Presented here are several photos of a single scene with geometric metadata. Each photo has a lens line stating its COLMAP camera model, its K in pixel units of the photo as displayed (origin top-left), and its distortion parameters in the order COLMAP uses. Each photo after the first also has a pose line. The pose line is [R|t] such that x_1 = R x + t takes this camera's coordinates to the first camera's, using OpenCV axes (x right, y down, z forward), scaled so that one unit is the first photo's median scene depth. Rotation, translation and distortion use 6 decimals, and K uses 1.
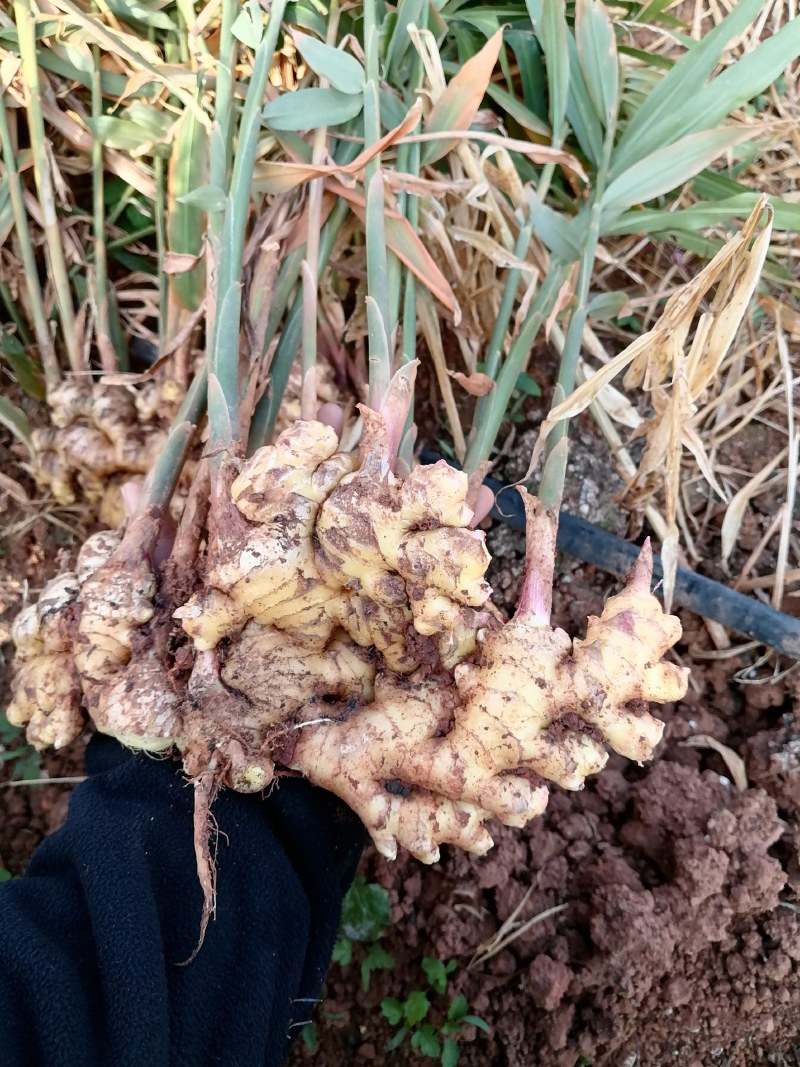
lens RADIAL K [[817.6, 0, 403.5], [0, 817.6, 540.7], [0, 0, 1]] dist [-0.002360, -0.001255]
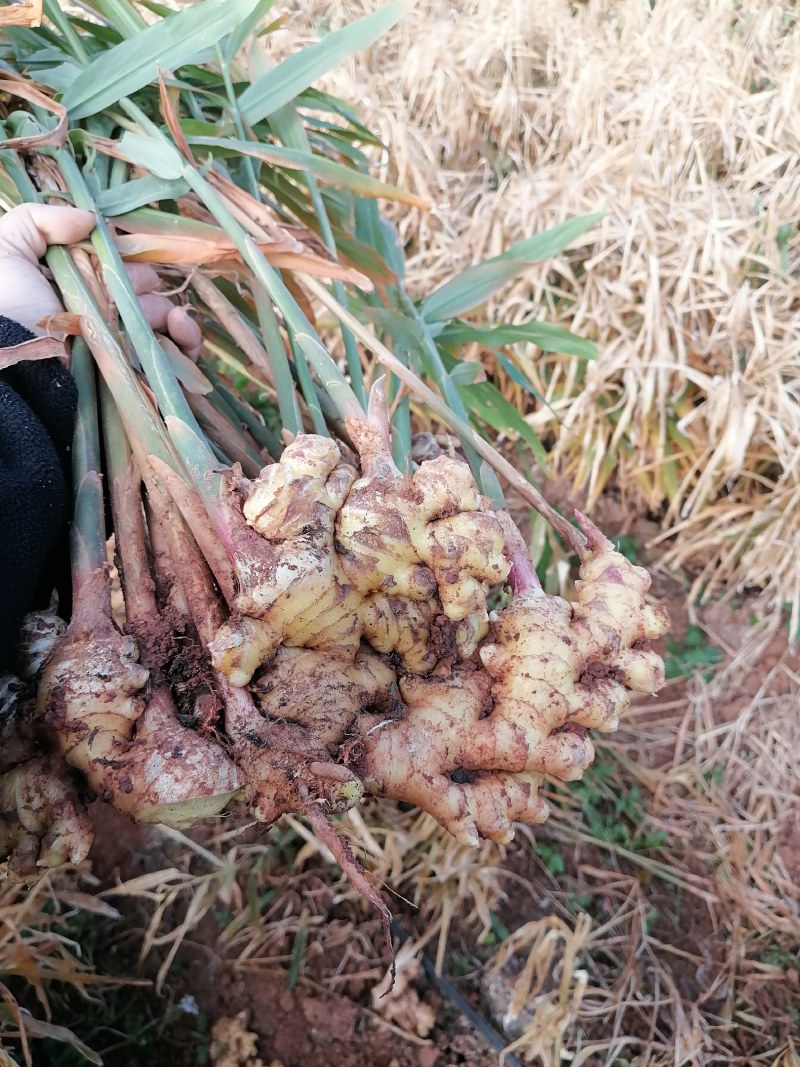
lens RADIAL K [[829.1, 0, 400.0], [0, 829.1, 533.5], [0, 0, 1]] dist [-0.011127, -0.009989]
pose [[0.905506, -0.138294, 0.401165, -0.451941], [0.202614, 0.971579, -0.122404, 0.123508], [-0.372836, 0.192119, 0.907791, 0.047455]]
